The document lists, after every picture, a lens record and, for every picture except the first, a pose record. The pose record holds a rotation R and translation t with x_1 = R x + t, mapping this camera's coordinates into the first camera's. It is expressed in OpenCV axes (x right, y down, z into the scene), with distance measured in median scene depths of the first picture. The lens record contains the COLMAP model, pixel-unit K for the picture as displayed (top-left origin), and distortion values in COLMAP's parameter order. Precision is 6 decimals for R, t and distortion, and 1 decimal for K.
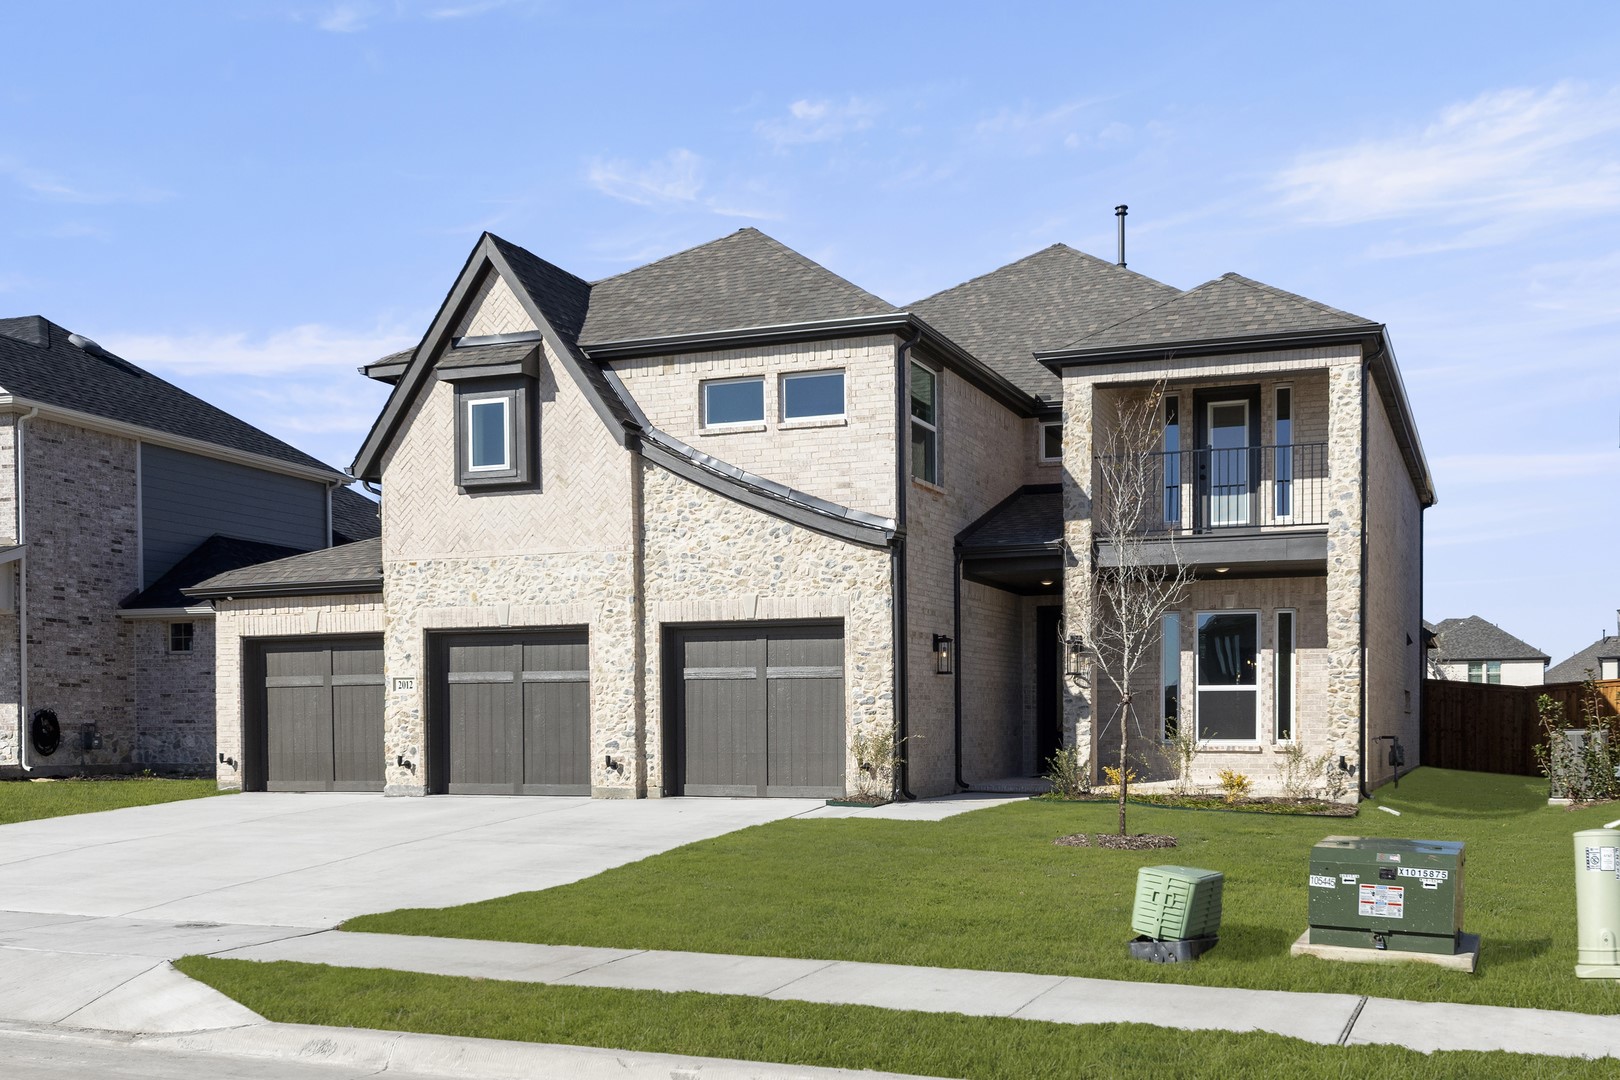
lens RADIAL K [[1175.8, 0, 810.3], [0, 1175.8, 556.8], [0, 0, 1]] dist [-0.004758, 0.041525]
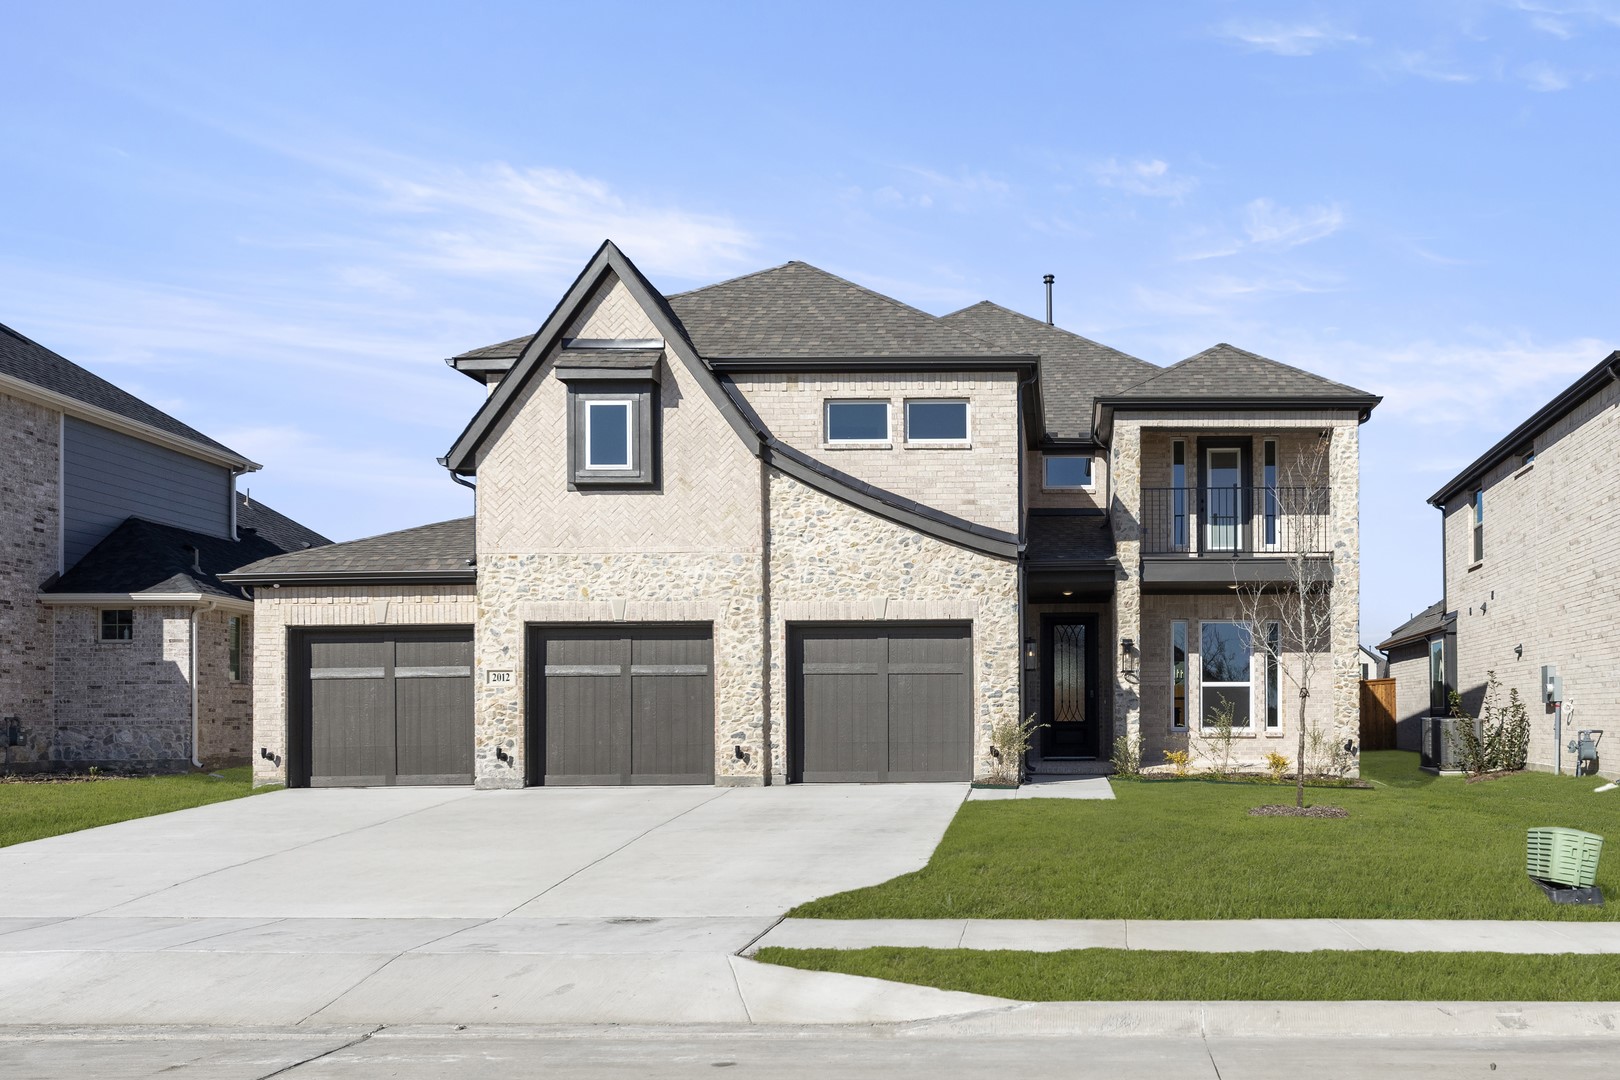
lens RADIAL K [[1064.1, 0, 810.0], [0, 1064.1, 540.0], [0, 0, 1]] dist [0.003258, 0.001446]
pose [[0.963385, 0.040710, 0.265013, -0.359404], [-0.034488, 0.999010, -0.028090, 0.008668], [-0.265894, 0.017922, 0.963836, 0.055221]]
